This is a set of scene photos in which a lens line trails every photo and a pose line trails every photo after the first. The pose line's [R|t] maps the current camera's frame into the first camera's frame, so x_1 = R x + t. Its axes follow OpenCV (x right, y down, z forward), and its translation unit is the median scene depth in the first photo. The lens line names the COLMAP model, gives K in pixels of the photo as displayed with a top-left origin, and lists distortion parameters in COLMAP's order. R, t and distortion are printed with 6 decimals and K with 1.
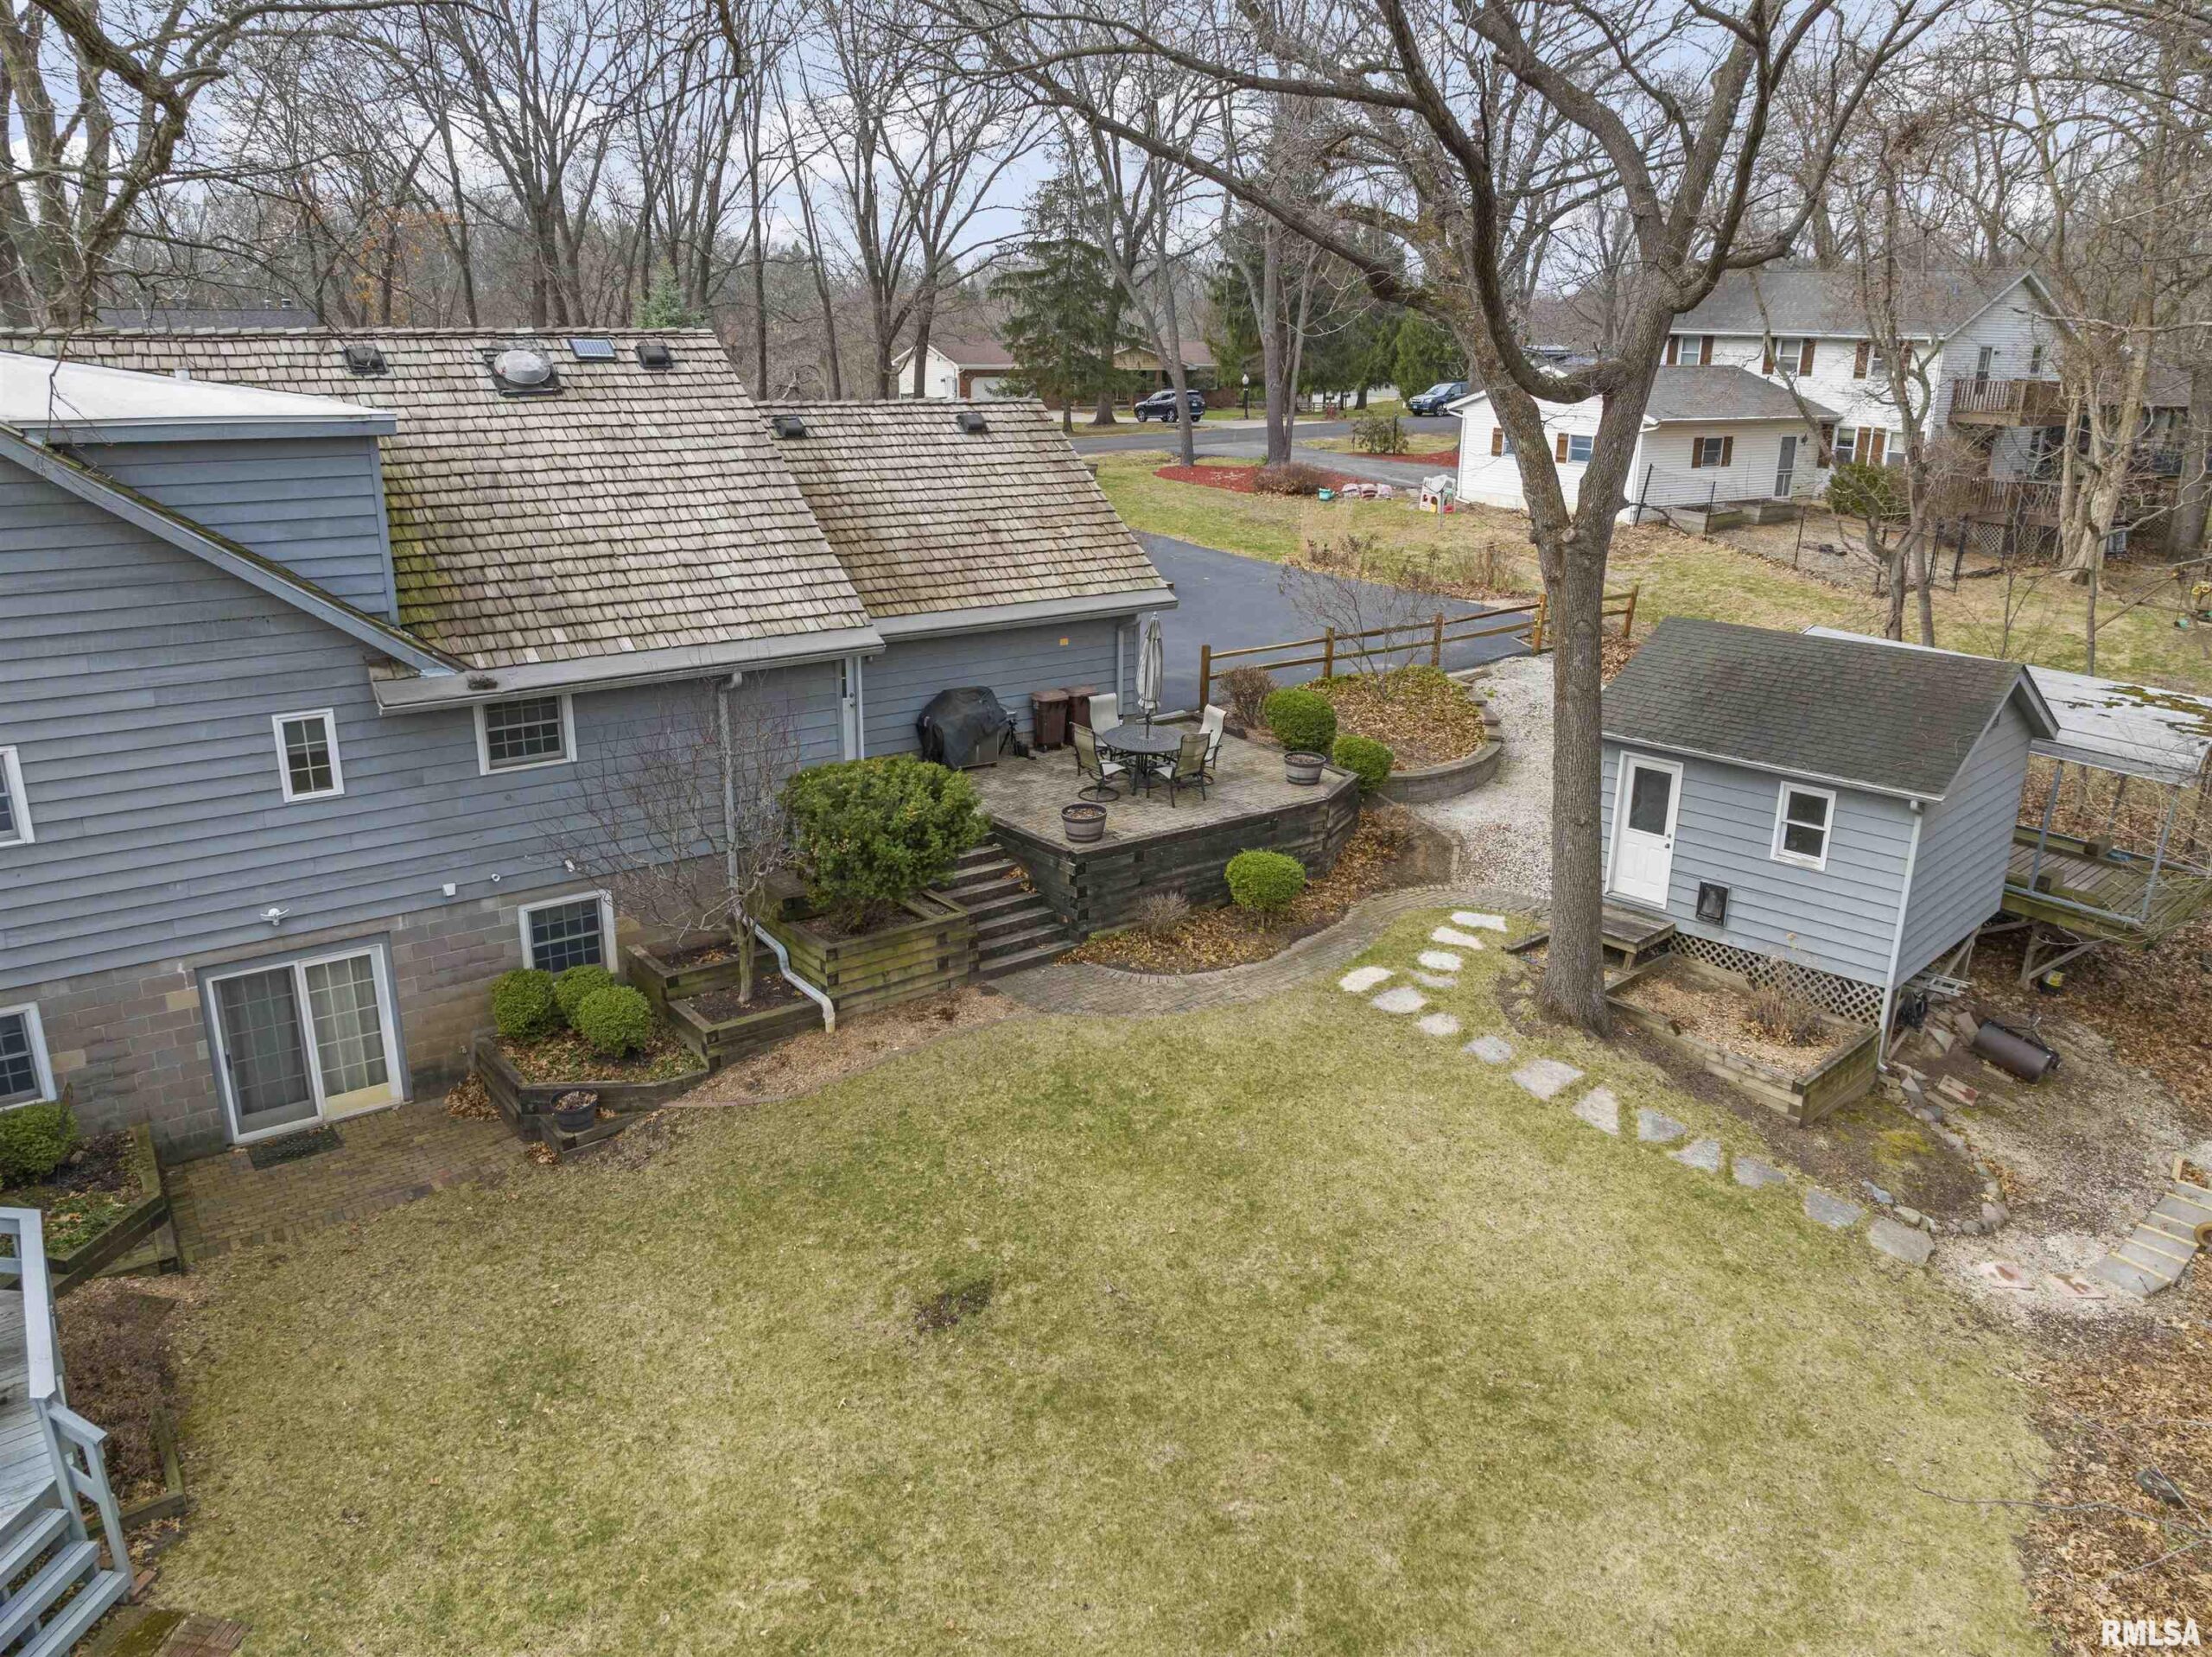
lens RADIAL K [[1553.5, 0, 1099.8], [0, 1553.5, 837.2], [0, 0, 1]] dist [-0.043324, 0.010577]
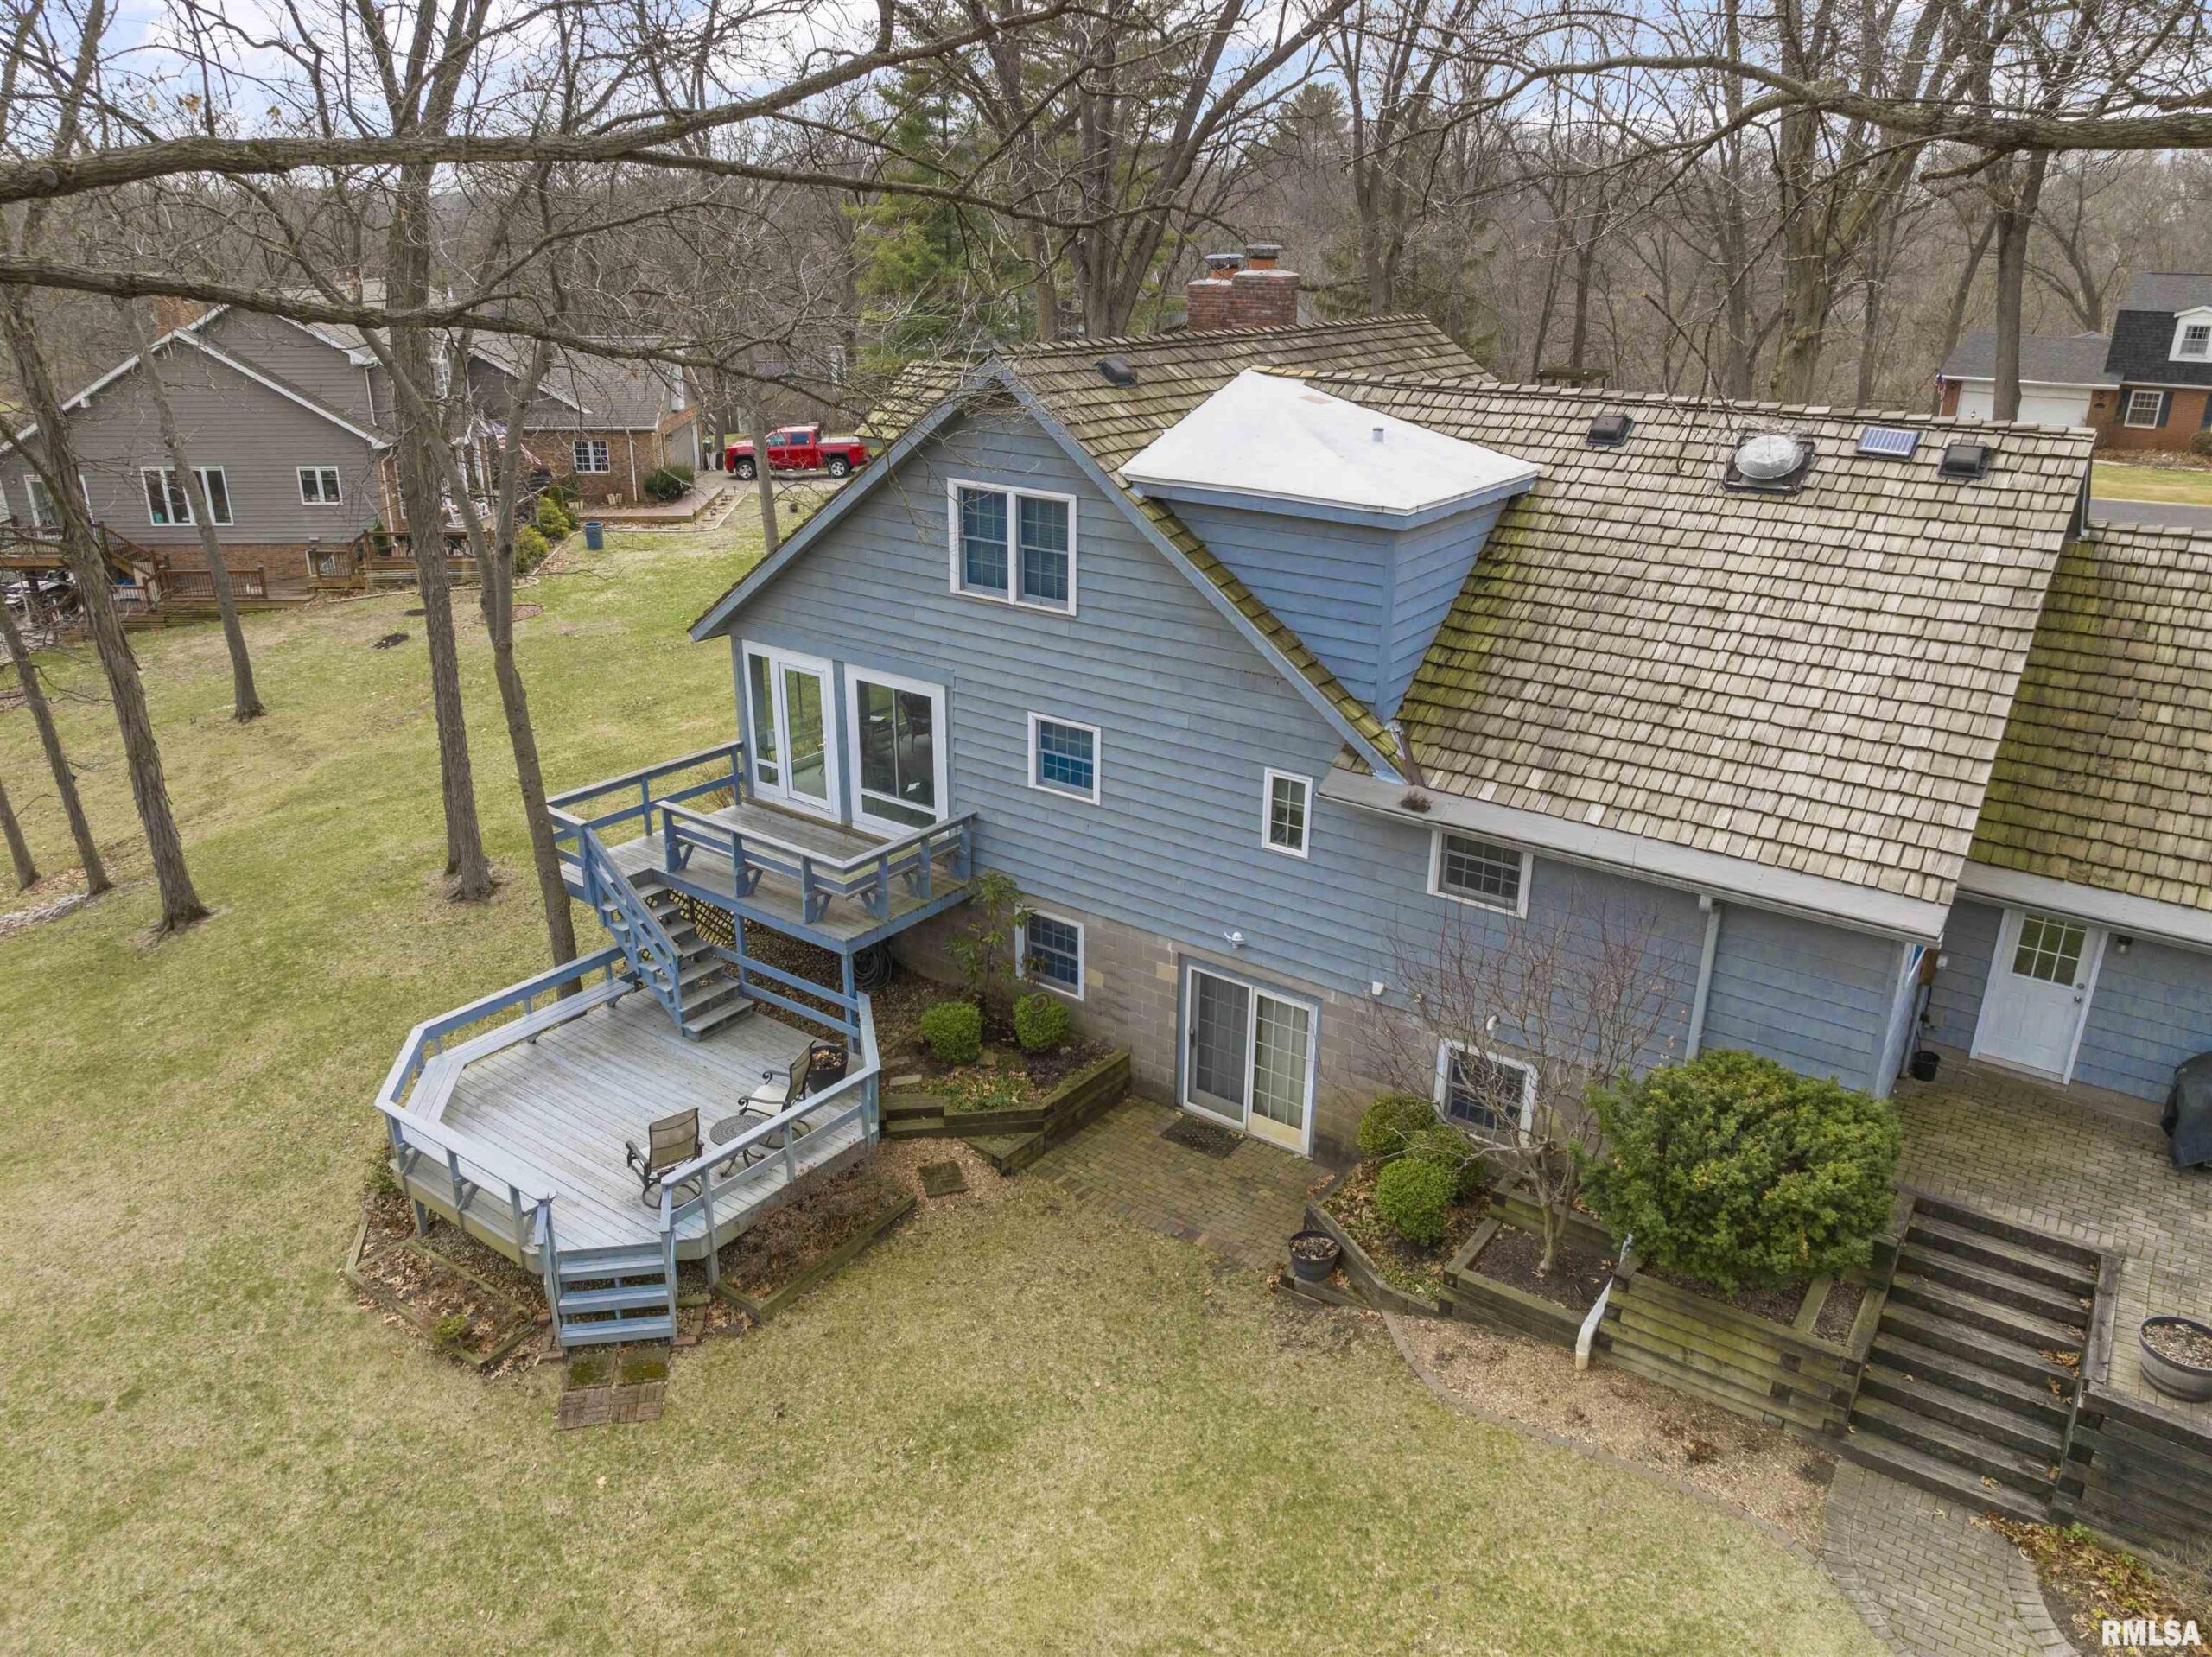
lens RADIAL K [[1553.5, 0, 1102.3], [0, 1553.5, 812.2], [0, 0, 1]] dist [-0.043324, 0.010577]
pose [[0.302610, 0.327777, -0.894980, 0.367184], [-0.300412, 0.923945, 0.236810, -0.251840], [0.904533, 0.197202, 0.378063, 0.467243]]
